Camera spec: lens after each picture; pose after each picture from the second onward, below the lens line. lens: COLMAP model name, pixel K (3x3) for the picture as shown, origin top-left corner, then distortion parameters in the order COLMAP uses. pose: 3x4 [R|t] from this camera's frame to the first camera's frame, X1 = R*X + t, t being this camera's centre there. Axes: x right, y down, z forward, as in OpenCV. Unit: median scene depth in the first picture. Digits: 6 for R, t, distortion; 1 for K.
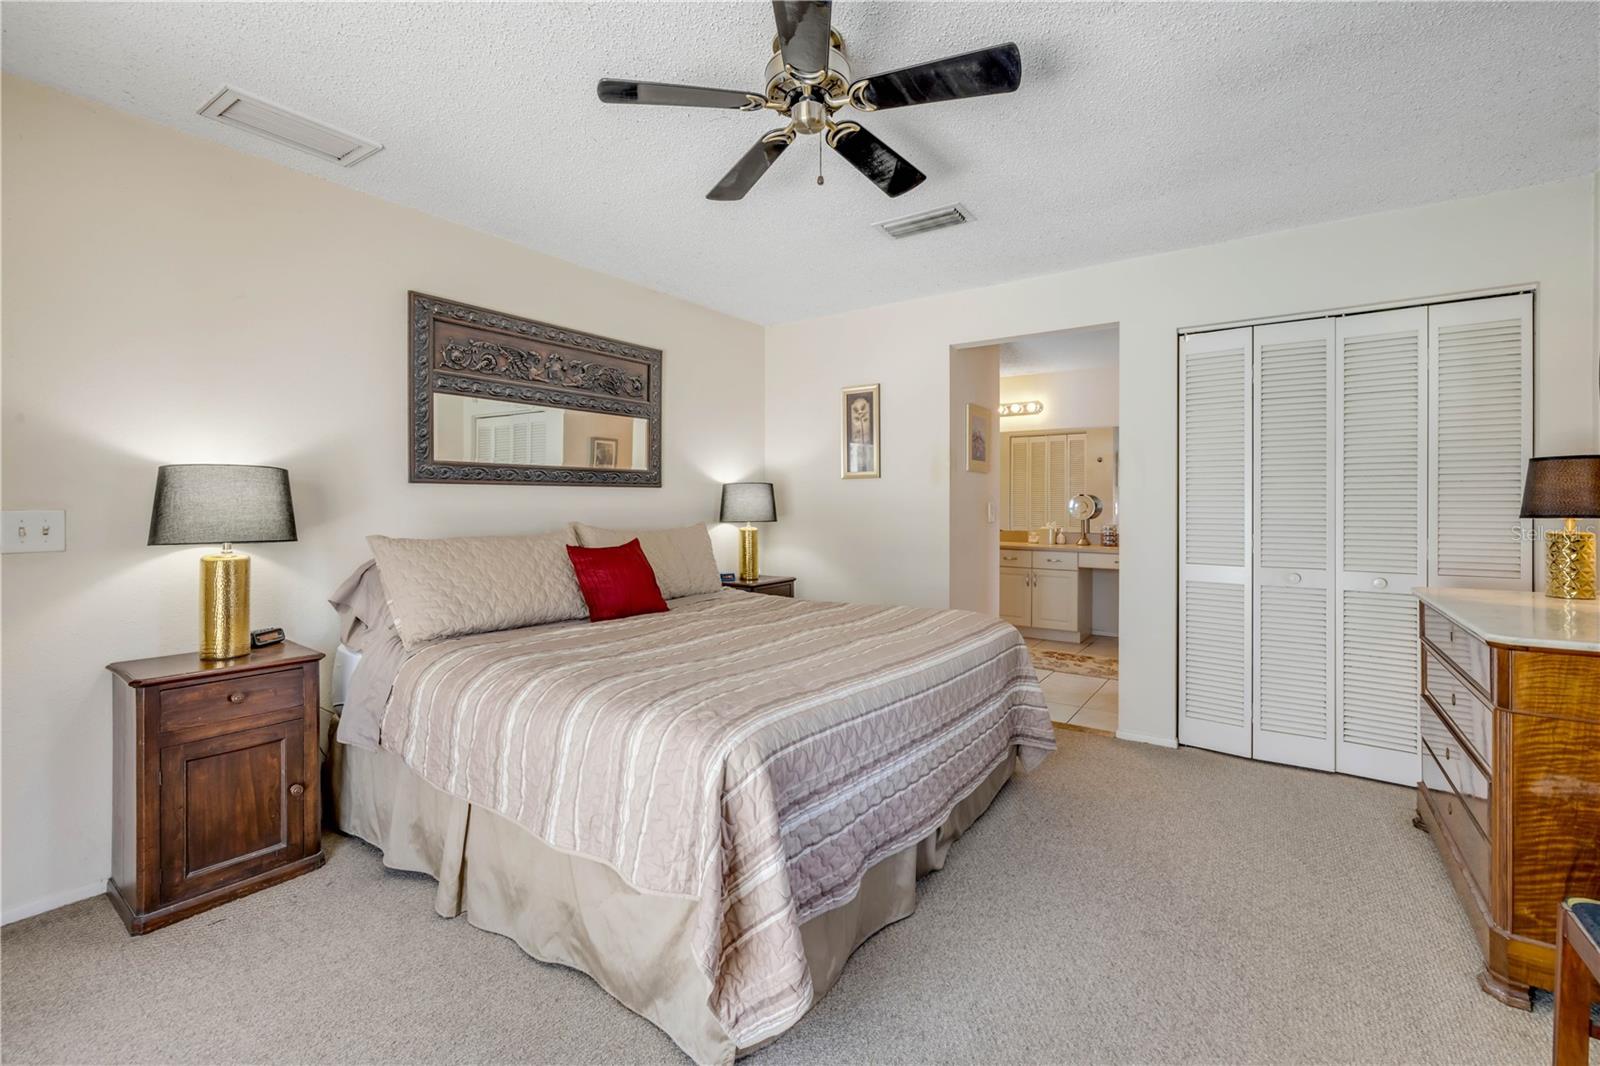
lens RADIAL K [[663.2, 0, 802.3], [0, 663.2, 498.8], [0, 0, 1]] dist [-0.008743, 0.000150]
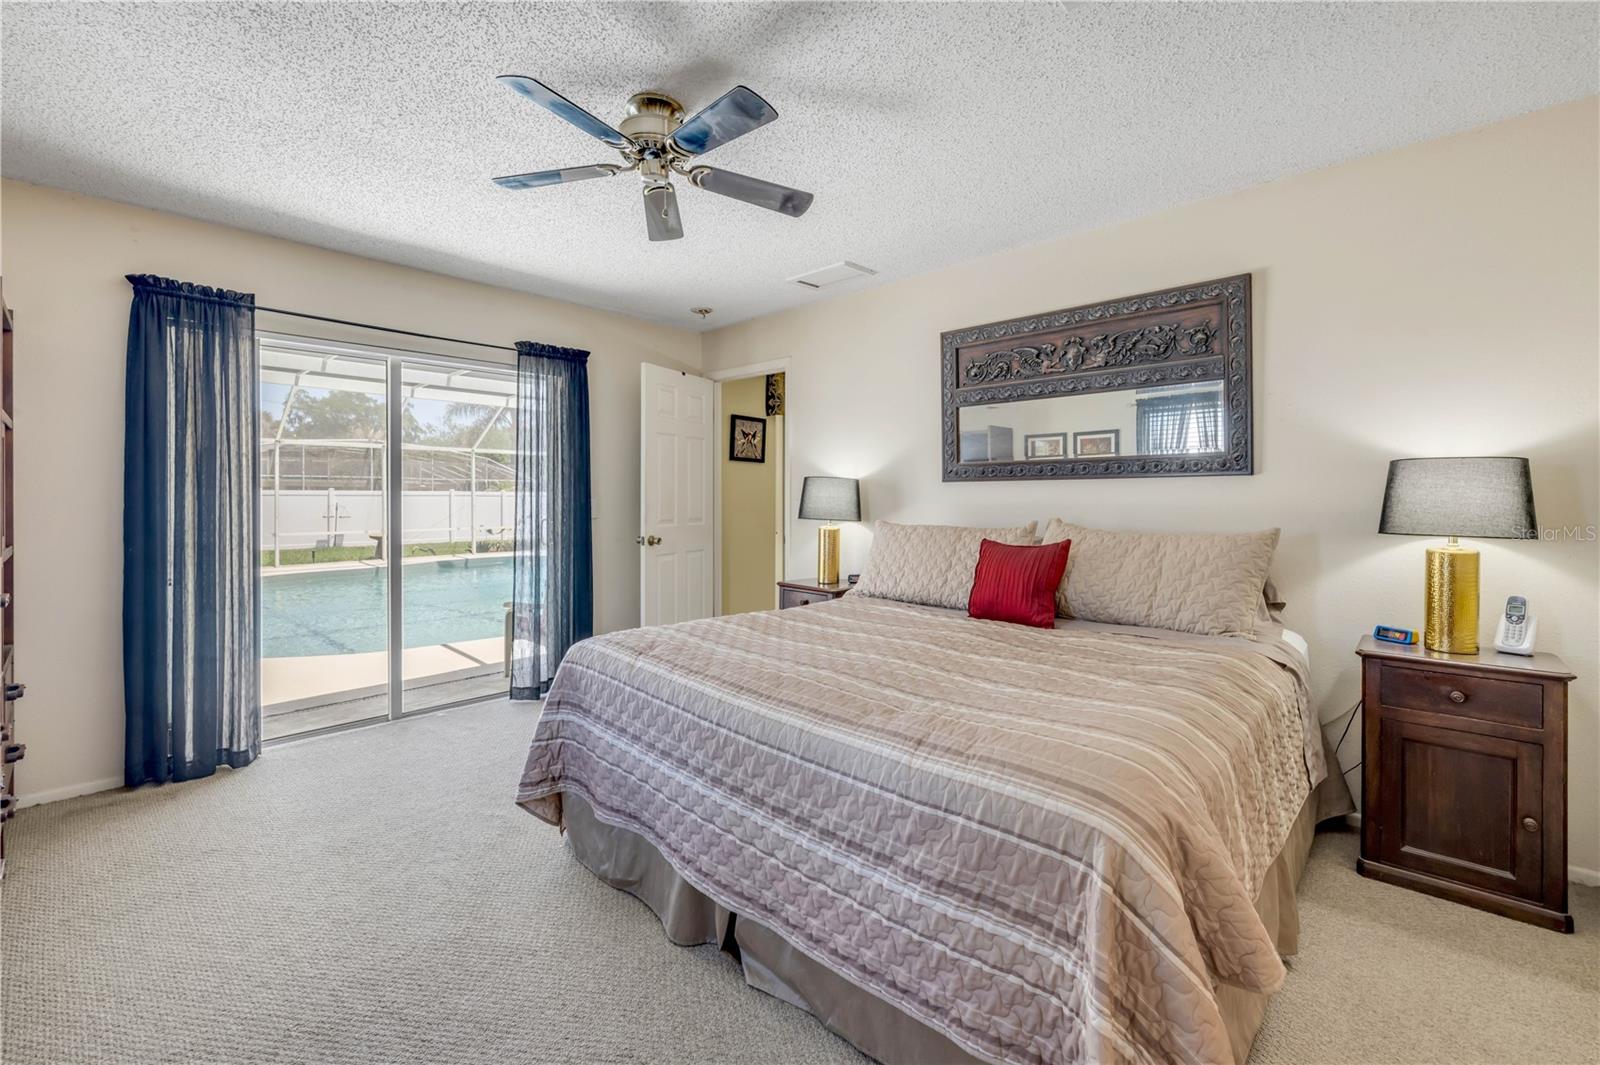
lens RADIAL K [[663.2, 0, 802.3], [0, 663.2, 498.3], [0, 0, 1]] dist [-0.008743, 0.000150]
pose [[-0.115807, 0.007577, -0.993243, 0.585112], [0.009648, 0.999932, 0.006503, -0.002432], [0.993225, -0.008830, -0.115872, 0.707027]]
